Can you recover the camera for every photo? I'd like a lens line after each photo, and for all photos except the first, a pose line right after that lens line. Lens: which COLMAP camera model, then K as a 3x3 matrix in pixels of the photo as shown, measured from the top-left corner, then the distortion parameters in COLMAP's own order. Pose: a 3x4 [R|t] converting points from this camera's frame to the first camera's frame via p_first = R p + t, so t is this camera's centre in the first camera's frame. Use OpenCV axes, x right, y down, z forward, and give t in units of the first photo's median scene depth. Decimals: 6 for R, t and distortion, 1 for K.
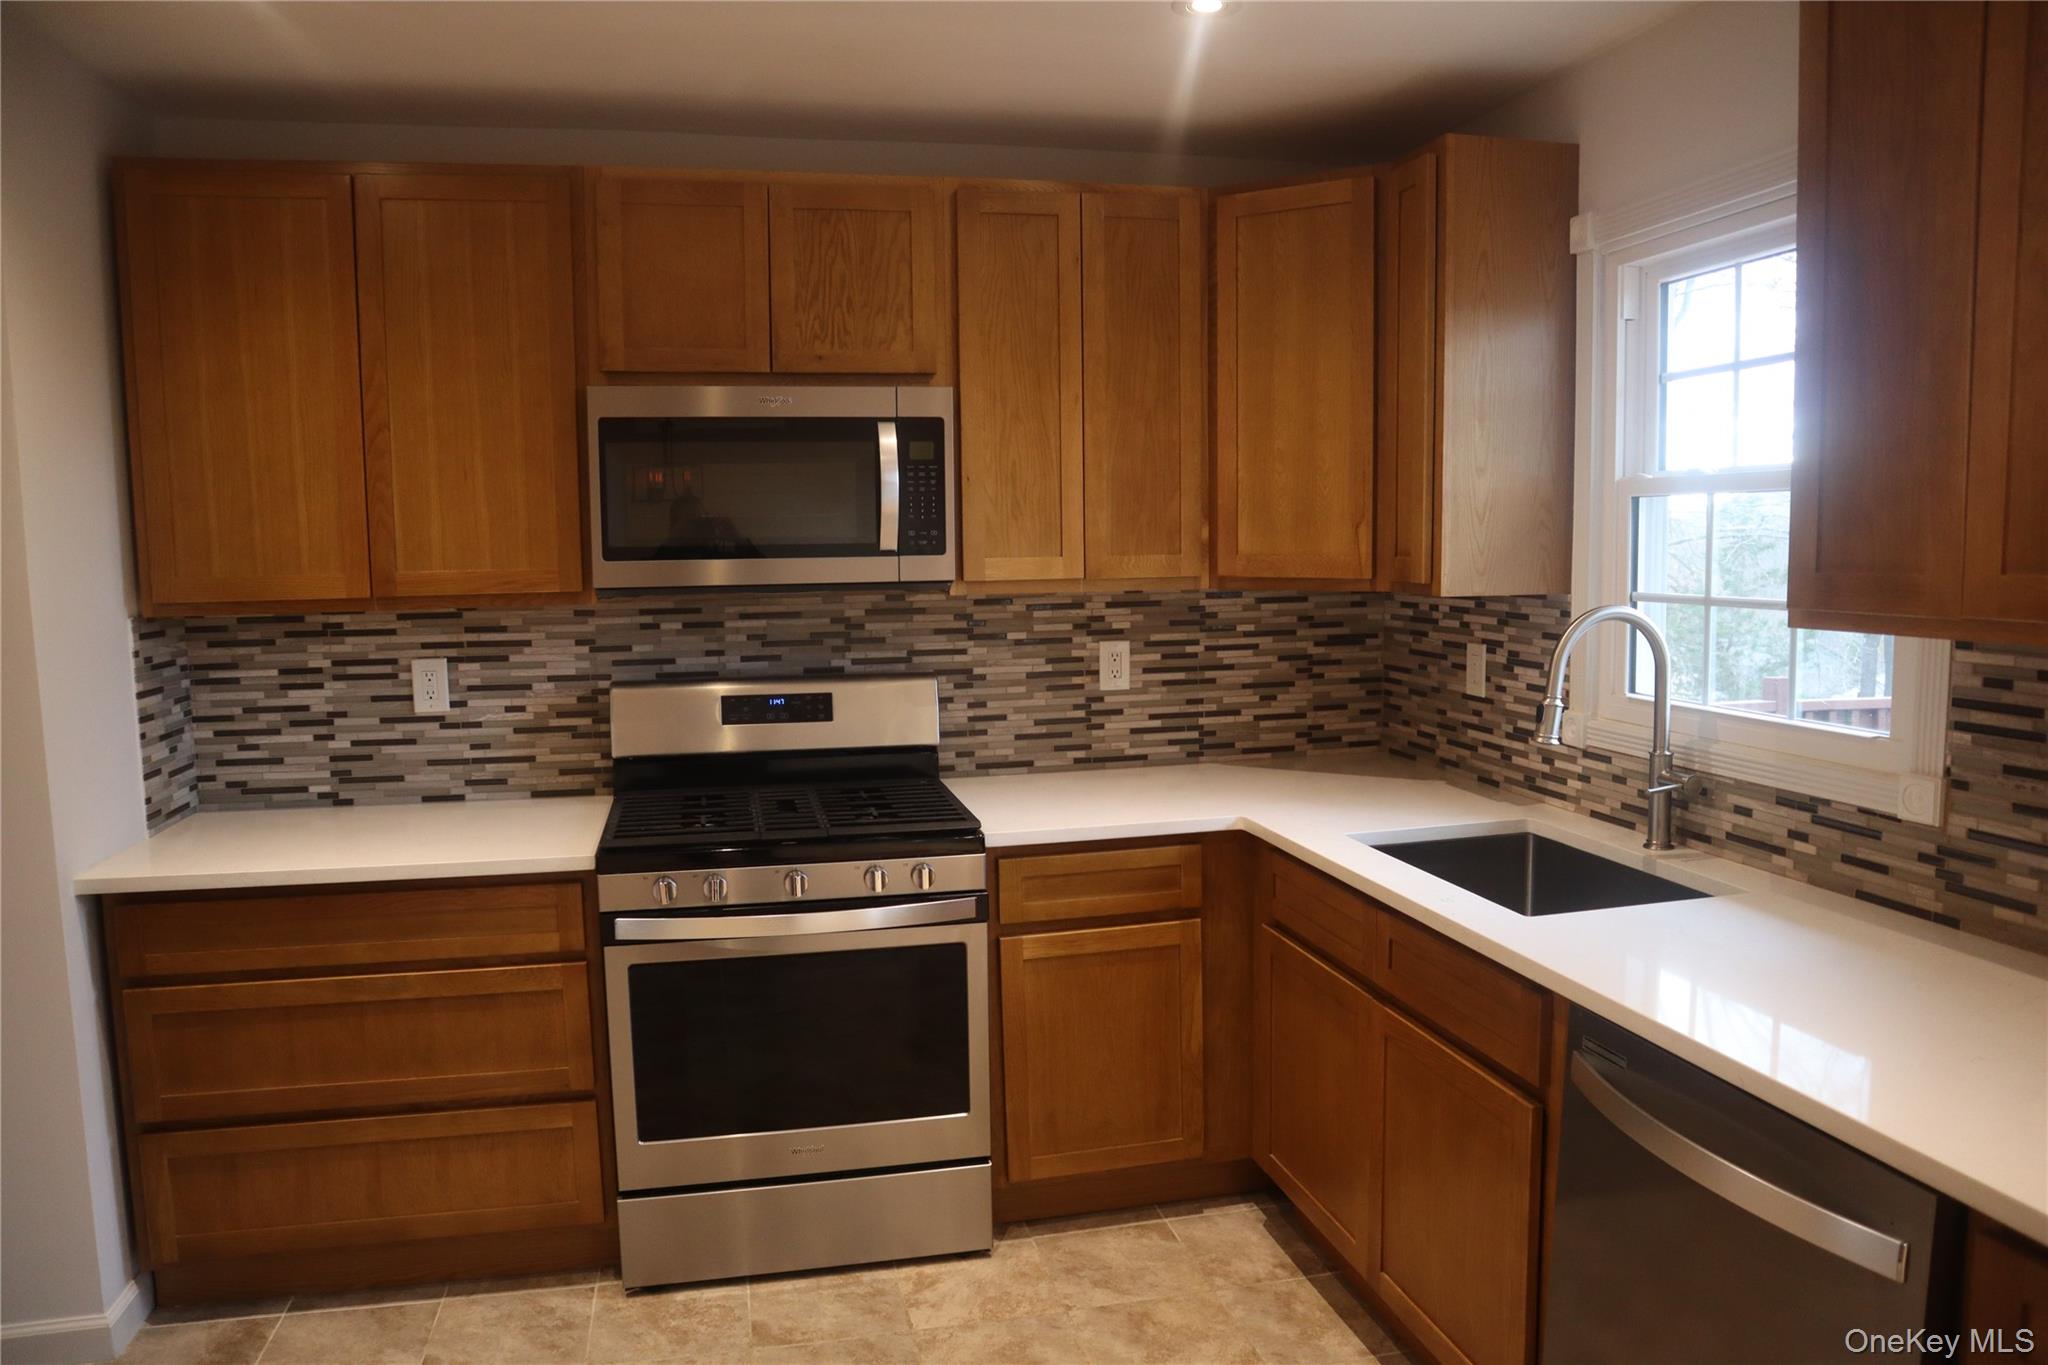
lens RADIAL K [[1404.4, 0, 1018.1], [0, 1404.4, 690.7], [0, 0, 1]] dist [-0.128674, 0.083398]
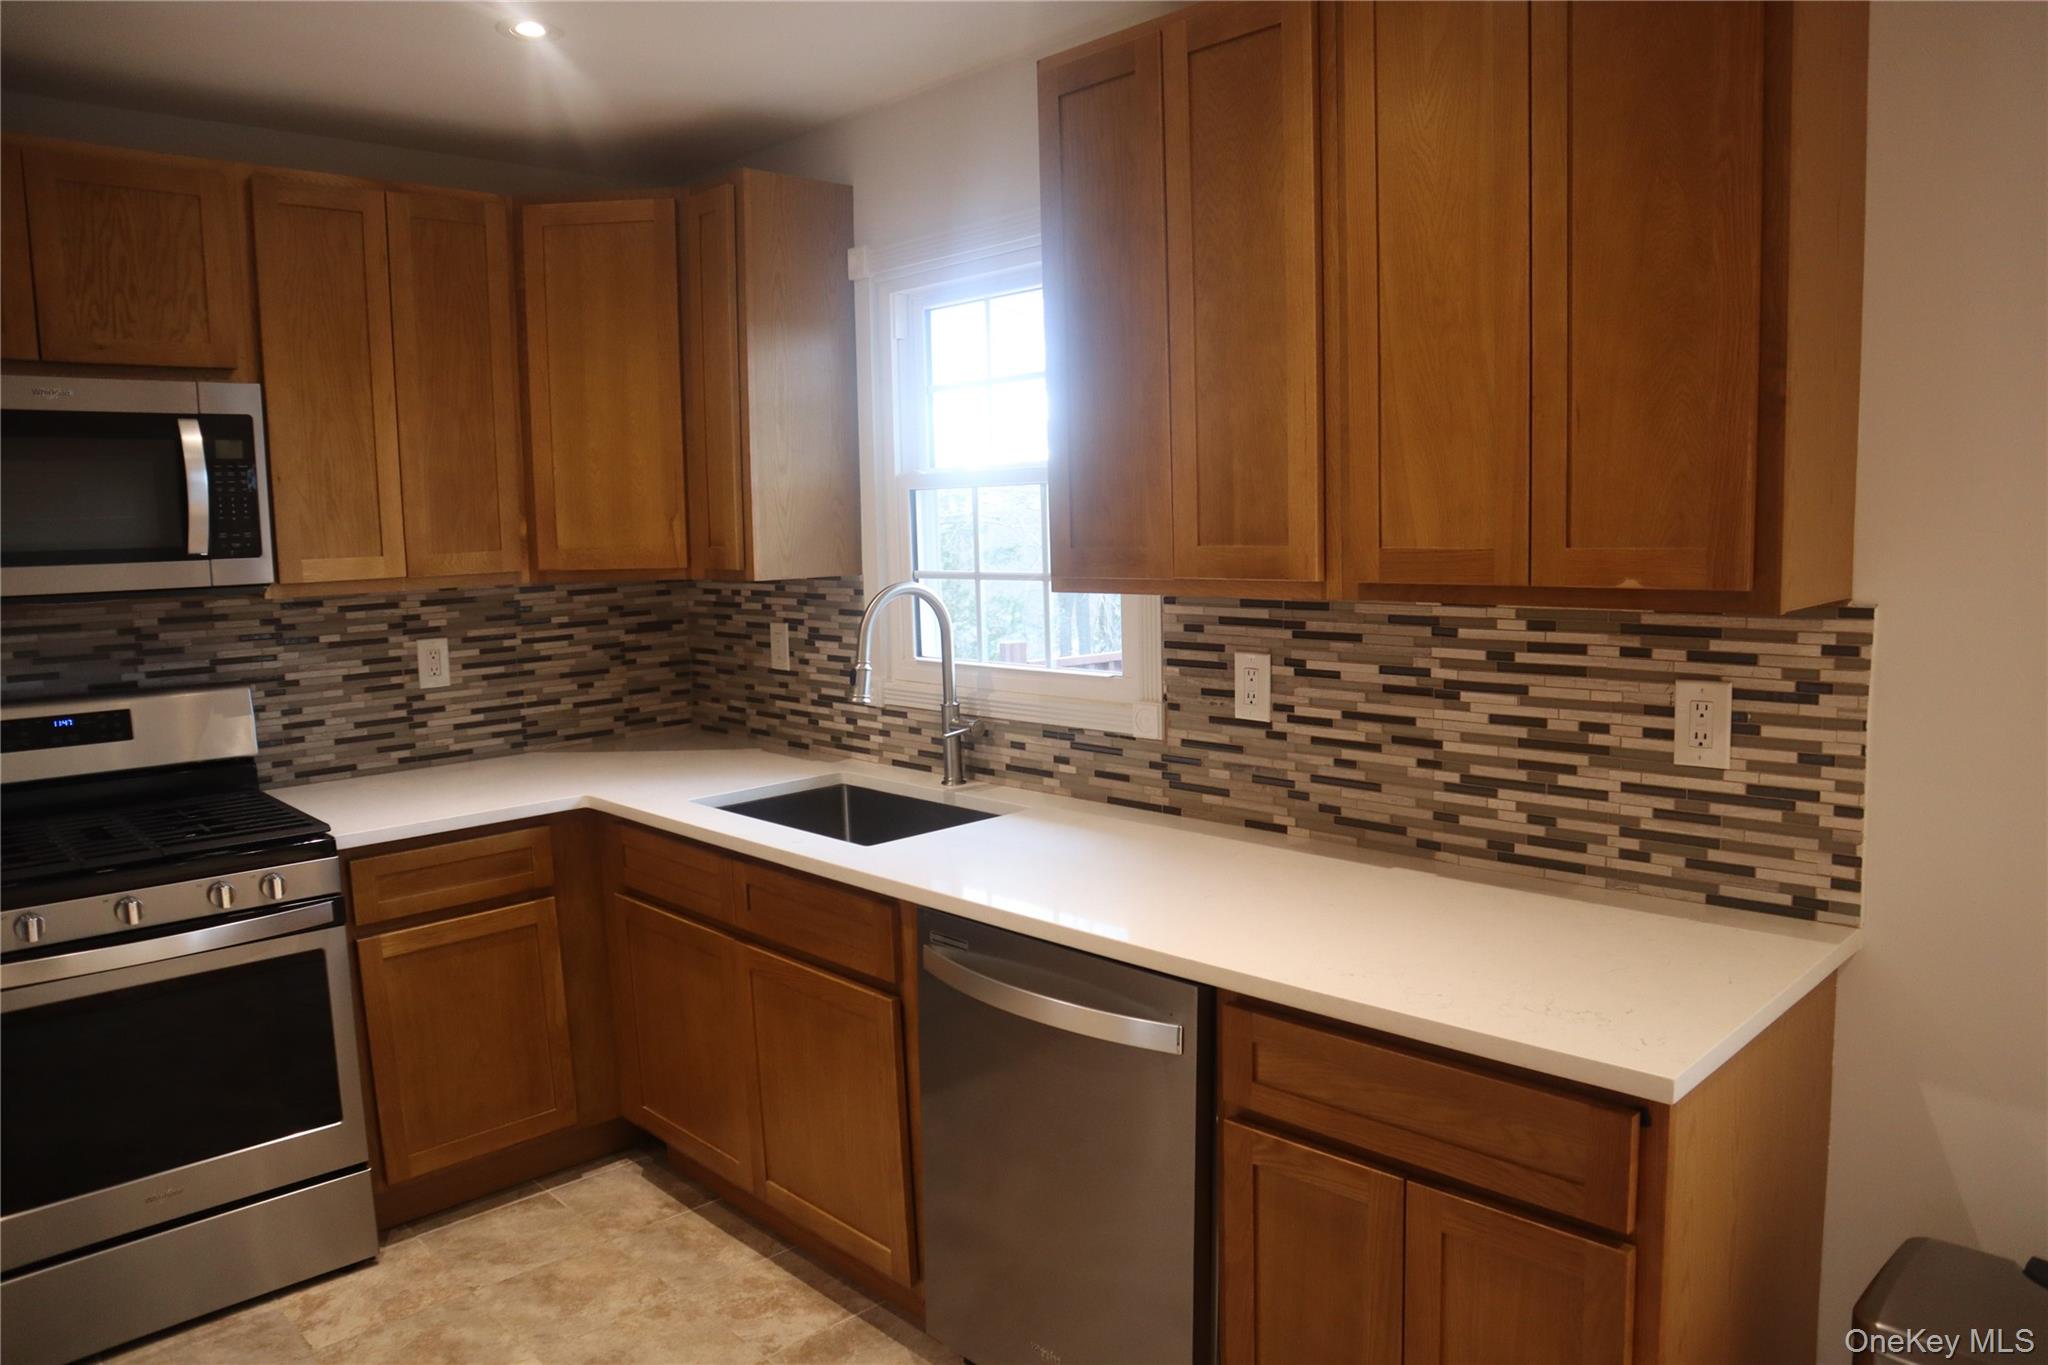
lens RADIAL K [[1404.4, 0, 1018.1], [0, 1404.4, 690.7], [0, 0, 1]] dist [-0.128674, 0.083398]
pose [[0.858880, -0.068130, 0.507625, -0.085373], [0.066408, 0.997560, 0.021526, 0.009754], [-0.507853, 0.015222, 0.861309, -0.072076]]
